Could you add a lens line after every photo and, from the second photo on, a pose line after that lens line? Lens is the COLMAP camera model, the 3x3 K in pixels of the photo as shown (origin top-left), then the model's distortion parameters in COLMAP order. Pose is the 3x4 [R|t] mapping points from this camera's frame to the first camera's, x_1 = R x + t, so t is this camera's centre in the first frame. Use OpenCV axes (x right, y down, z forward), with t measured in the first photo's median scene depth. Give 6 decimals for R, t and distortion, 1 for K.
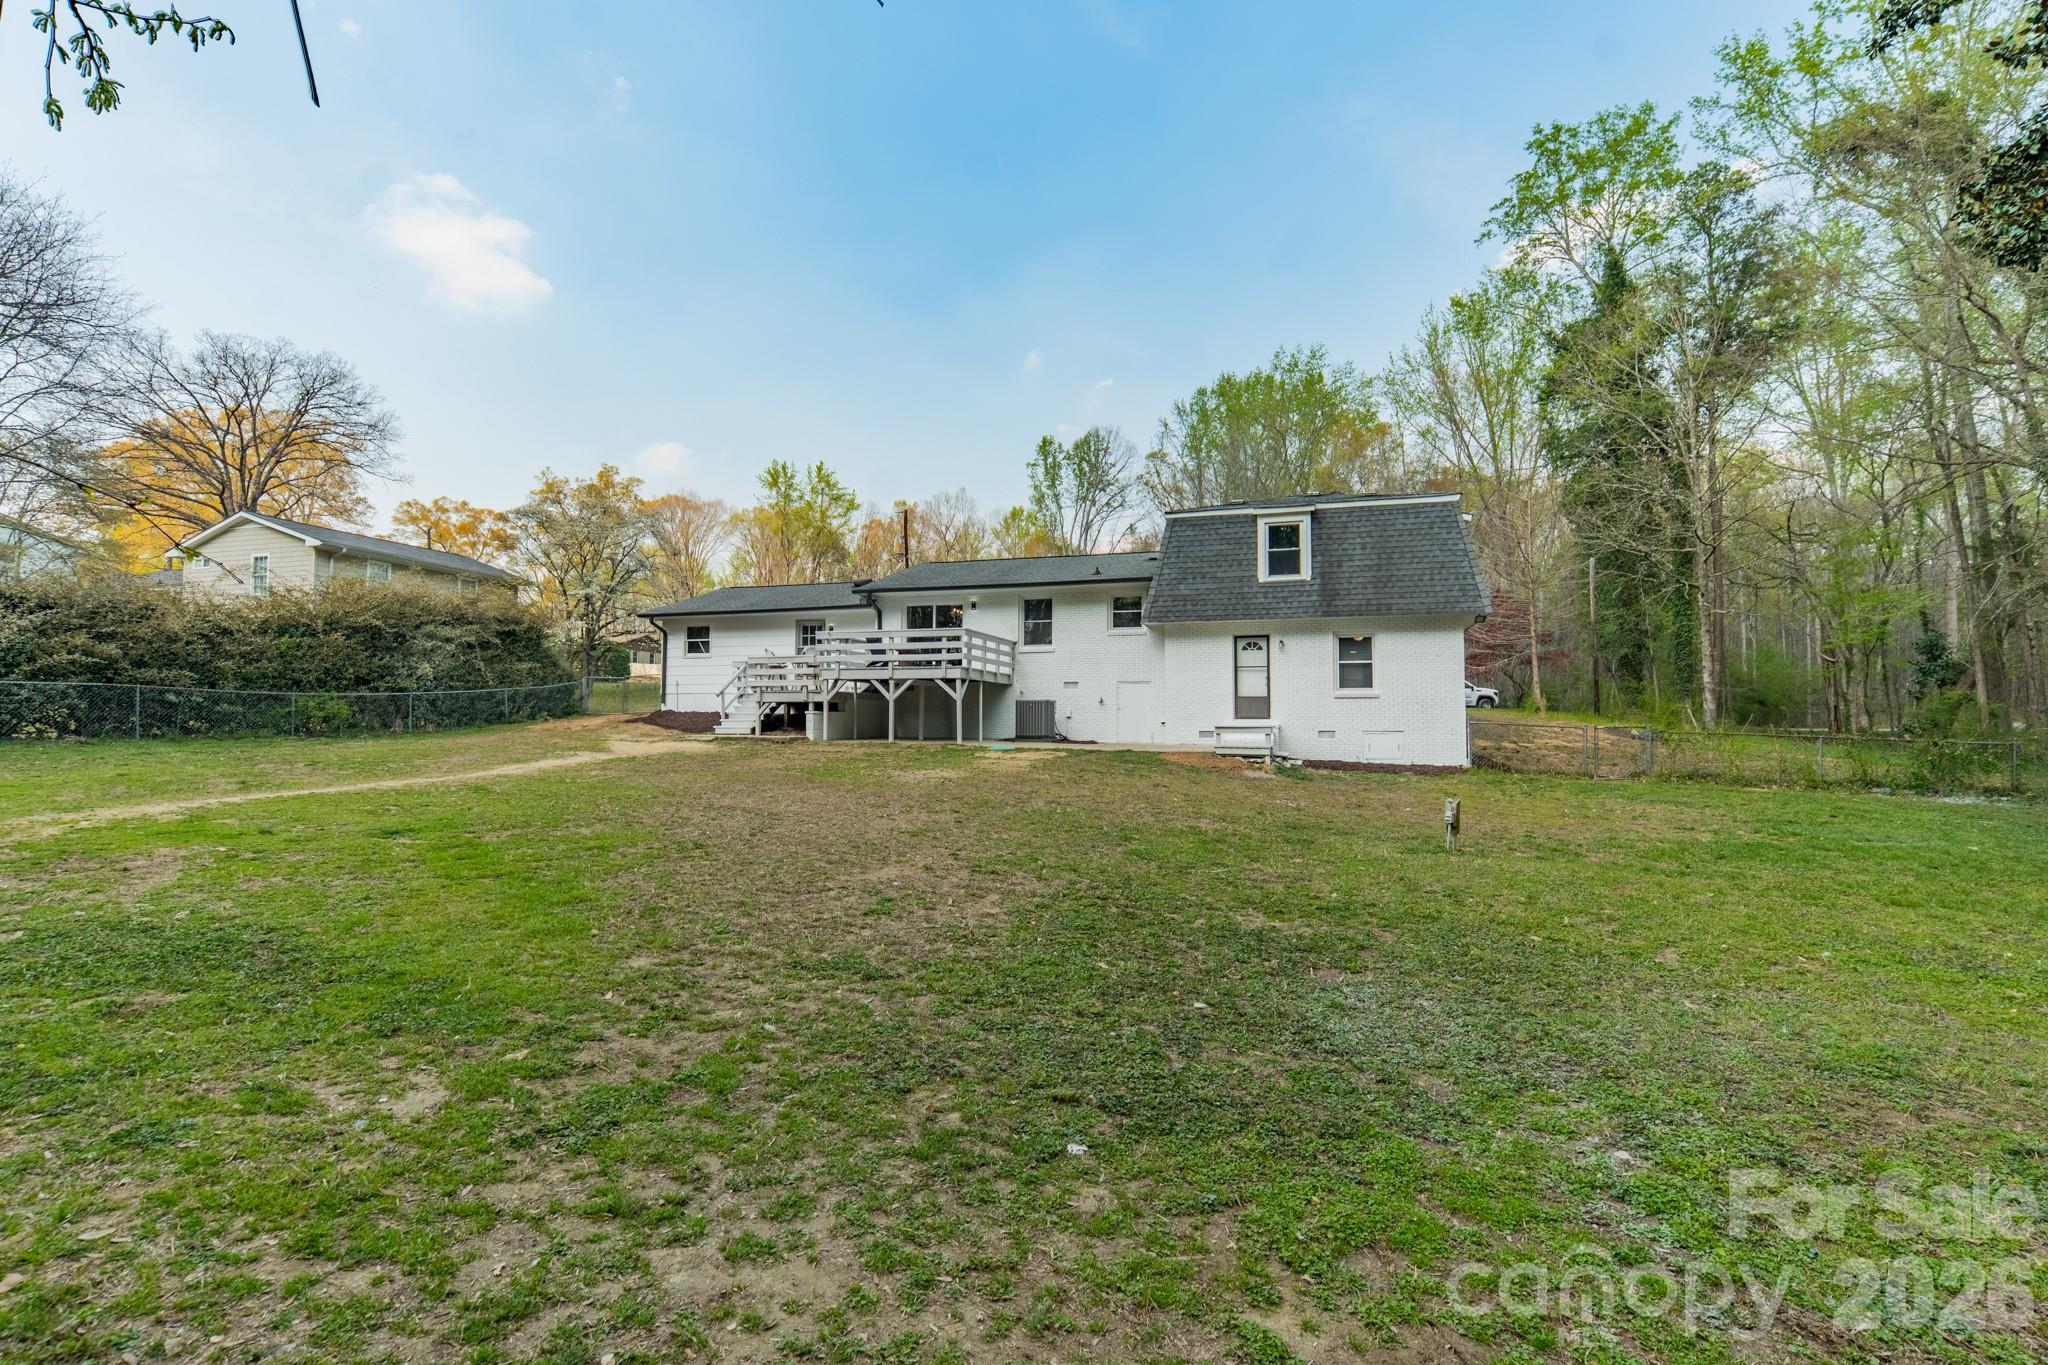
lens RADIAL K [[941.0, 0, 1023.8], [0, 941.0, 690.2], [0, 0, 1]] dist [-0.014292, -0.000070]
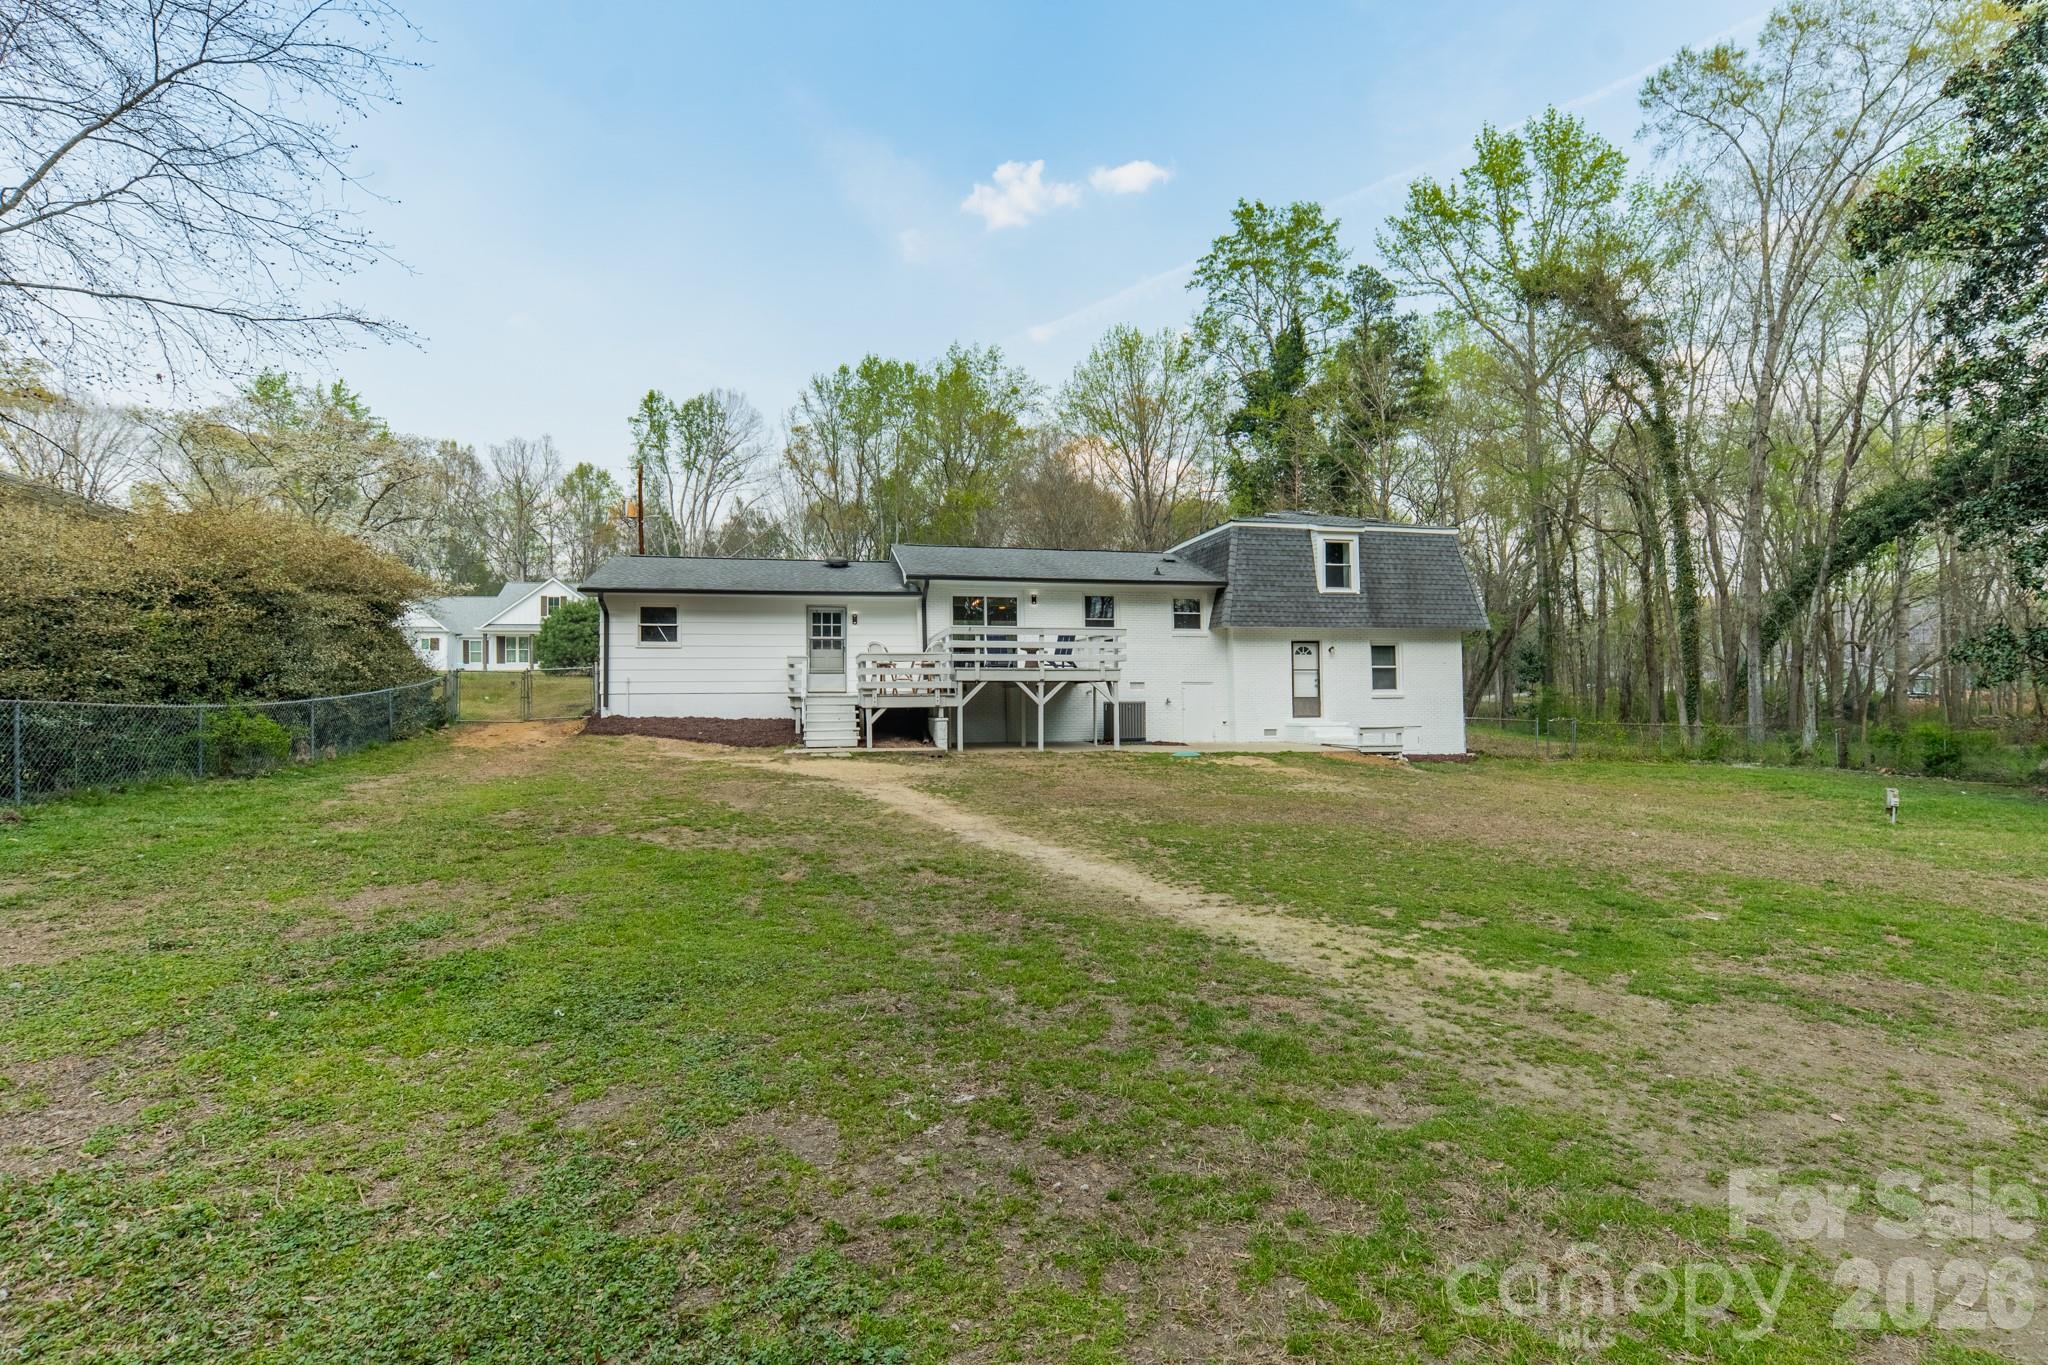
lens RADIAL K [[943.5, 0, 1024.0], [0, 943.5, 682.5], [0, 0, 1]] dist [-0.016988, 0.000036]
pose [[0.870654, 0.000571, 0.491895, -0.546620], [-0.007117, 0.999909, 0.011435, -0.019137], [-0.491844, -0.013457, 0.870579, 0.197043]]
